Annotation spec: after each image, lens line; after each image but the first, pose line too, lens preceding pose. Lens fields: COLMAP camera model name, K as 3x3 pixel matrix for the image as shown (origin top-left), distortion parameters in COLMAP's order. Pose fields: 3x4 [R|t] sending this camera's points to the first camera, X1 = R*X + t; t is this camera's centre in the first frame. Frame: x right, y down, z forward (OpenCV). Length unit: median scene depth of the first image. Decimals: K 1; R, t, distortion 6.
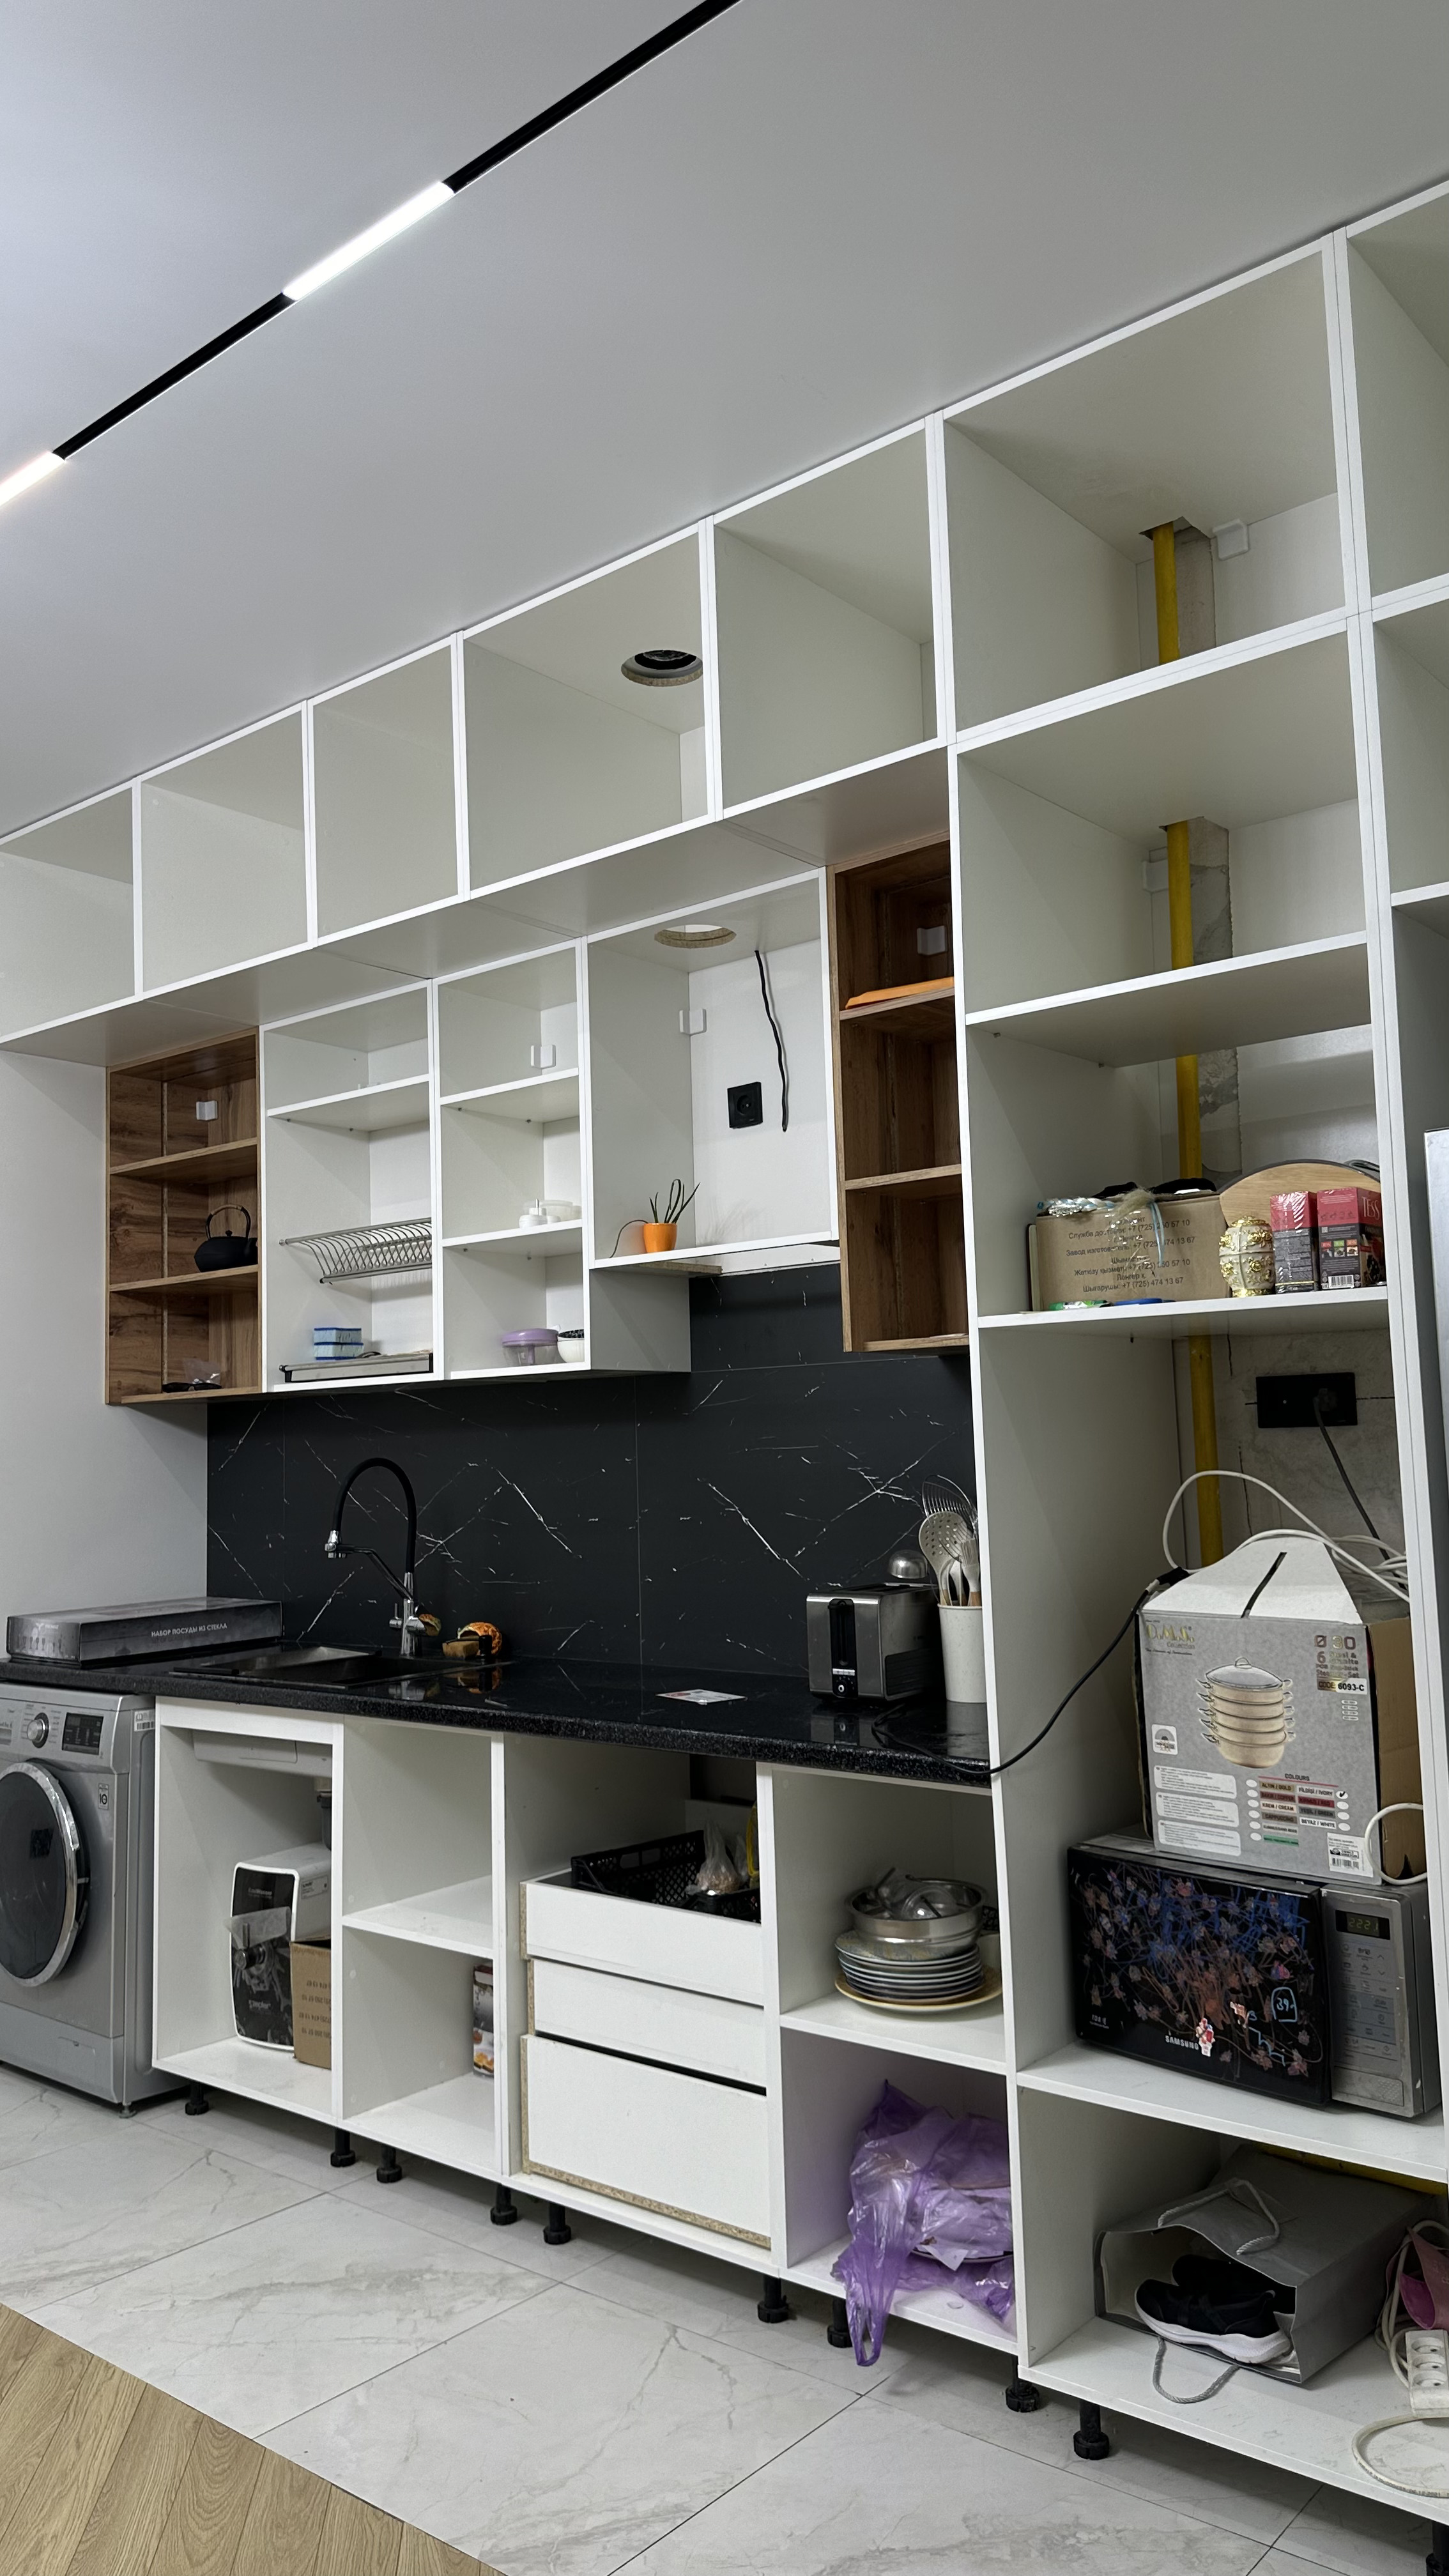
lens RADIAL K [[1808.3, 0, 719.3], [0, 1808.3, 1293.1], [0, 0, 1]] dist [0.122015, -0.157783]
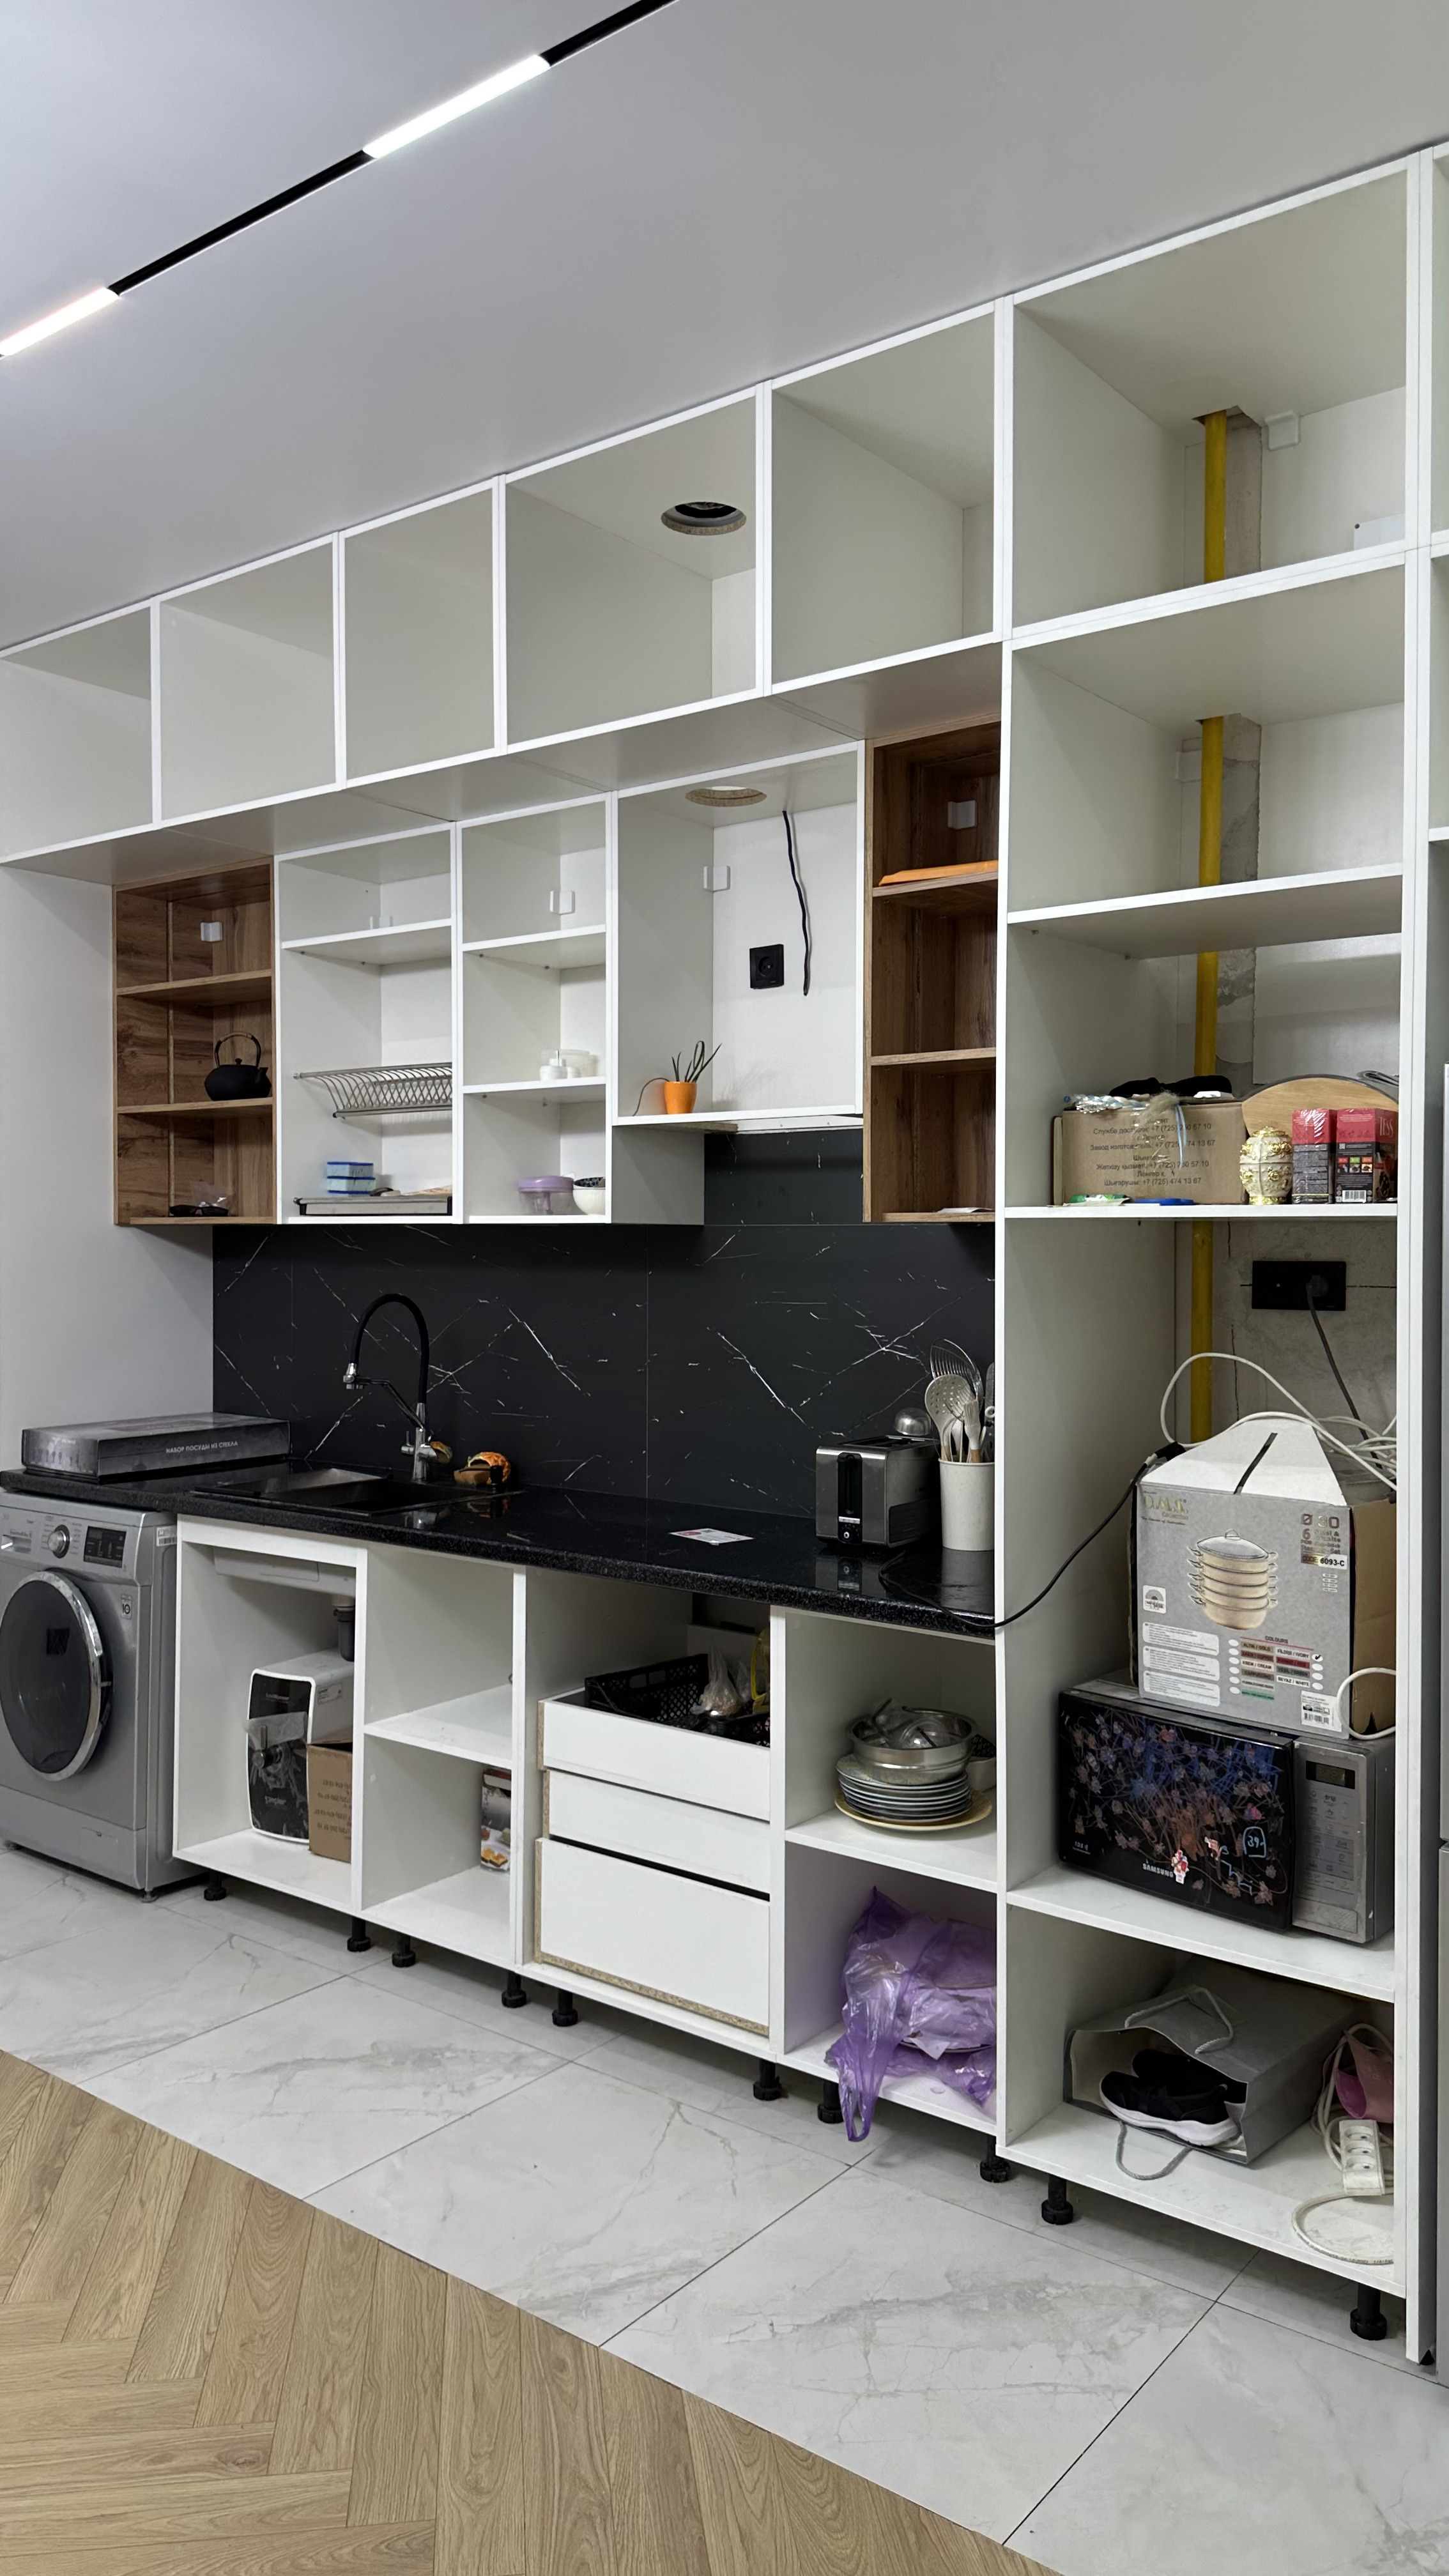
lens RADIAL K [[1802.9, 0, 738.7], [0, 1802.9, 1274.8], [0, 0, 1]] dist [0.172116, -0.303137]
pose [[0.998529, 0.031344, 0.044245, -0.040310], [-0.035851, 0.993821, 0.105043, -0.037067], [-0.040679, -0.106475, 0.993483, -0.032003]]
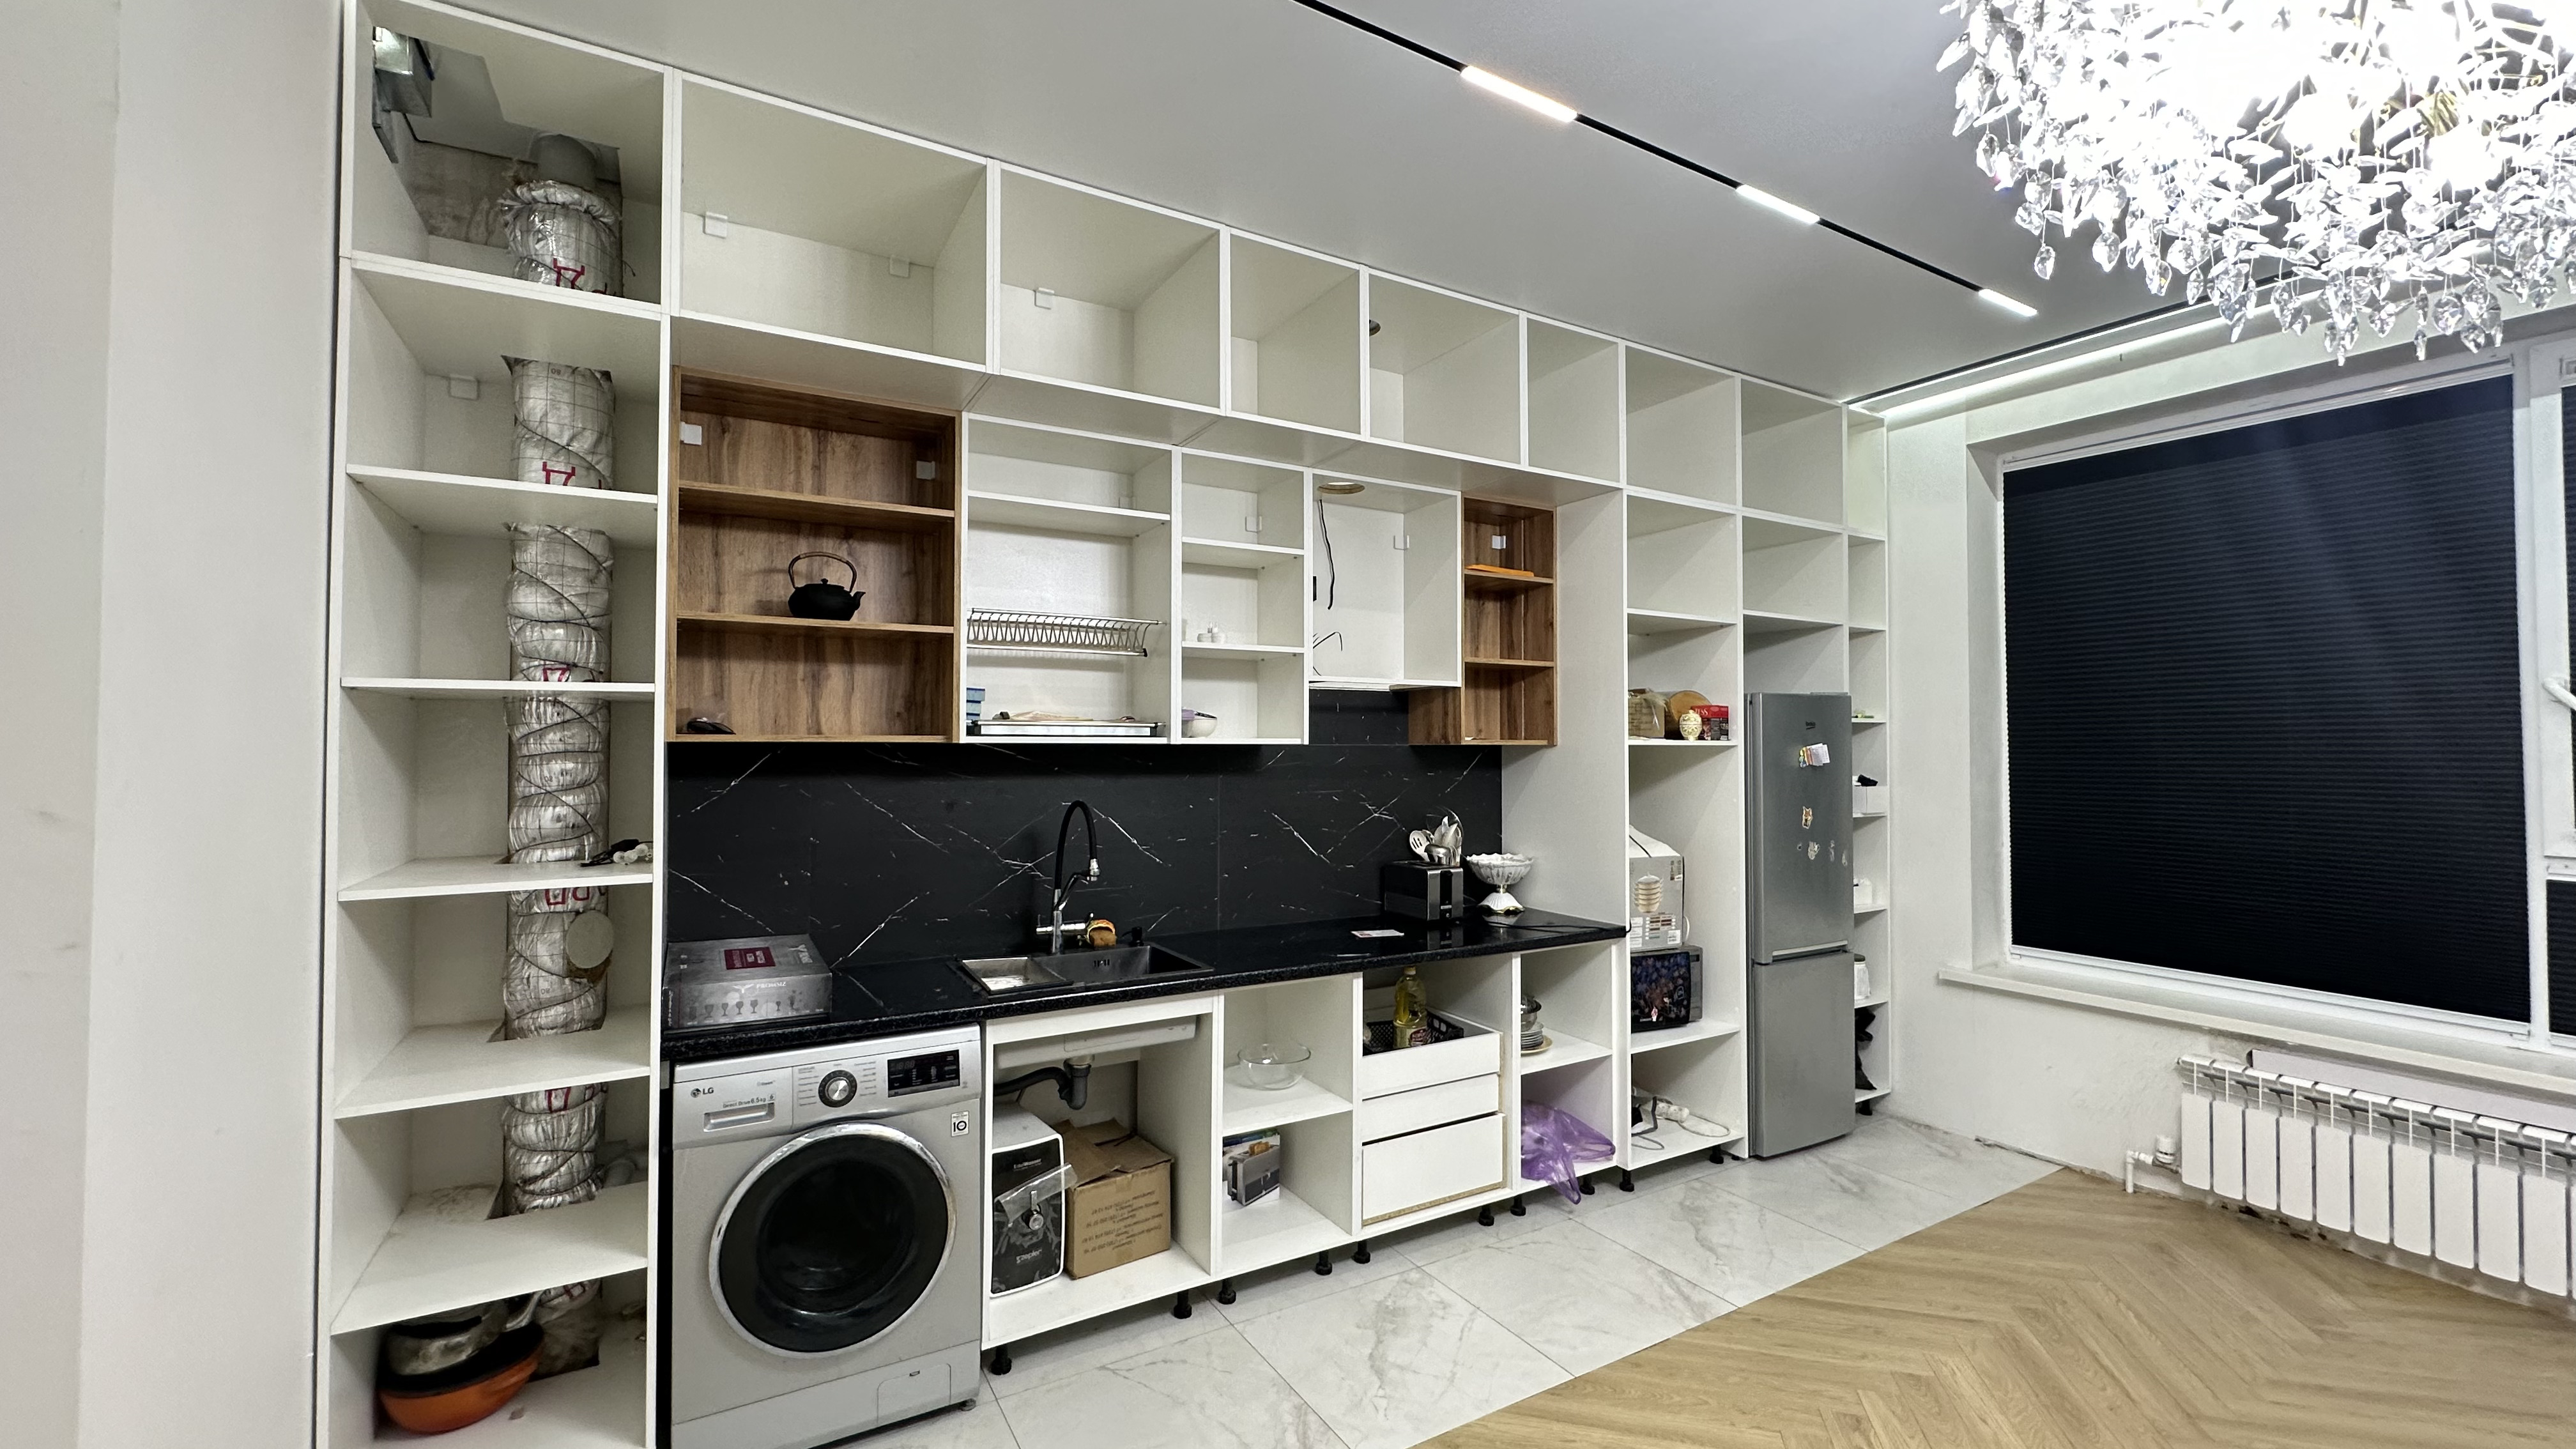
lens RADIAL K [[1031.8, 0, 1288.0], [0, 1031.8, 724.5], [0, 0, 1]] dist [0.005486, 0.000880]
pose [[0.334525, 0.049567, 0.941082, -0.863423], [-0.092419, 0.995528, -0.019583, 0.041217], [-0.937844, -0.080423, 0.337610, 0.660626]]
